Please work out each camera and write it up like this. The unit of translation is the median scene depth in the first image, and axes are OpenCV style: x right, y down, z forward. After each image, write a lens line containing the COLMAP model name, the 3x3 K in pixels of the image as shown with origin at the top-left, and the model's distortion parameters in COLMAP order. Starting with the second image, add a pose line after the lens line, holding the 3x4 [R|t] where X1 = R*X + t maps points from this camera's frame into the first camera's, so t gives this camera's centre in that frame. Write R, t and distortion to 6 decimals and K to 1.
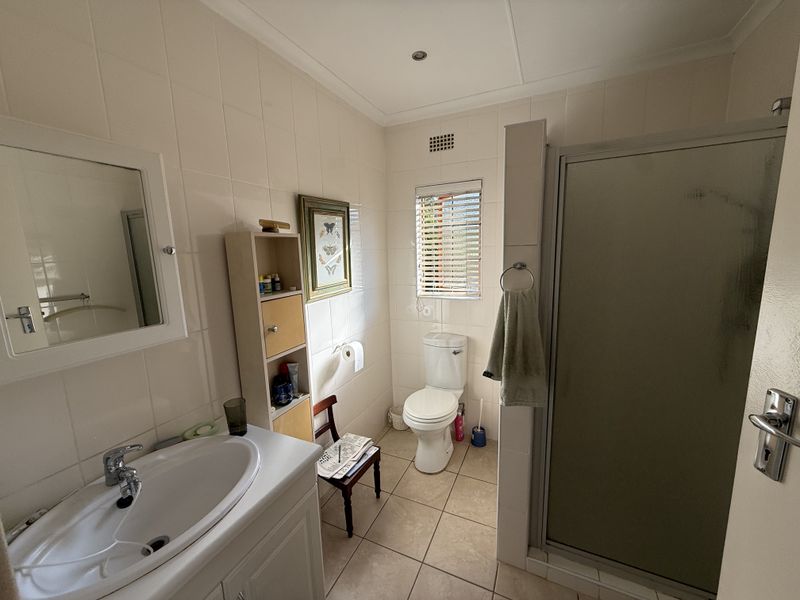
lens RADIAL K [[316.1, 0, 403.4], [0, 316.1, 301.8], [0, 0, 1]] dist [0.000018, 0.000017]
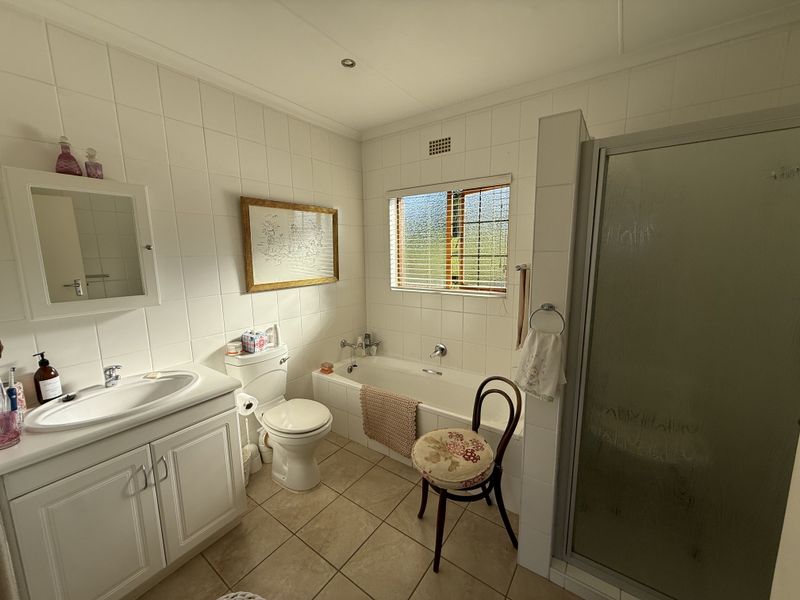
lens RADIAL K [[316.1, 0, 393.5], [0, 316.1, 299.1], [0, 0, 1]] dist [0.000018, 0.000017]
pose [[0.985519, 0.036455, -0.165603, 0.160074], [-0.035564, 0.999333, 0.008341, 0.008710], [0.165796, -0.002331, 0.986157, -0.077060]]
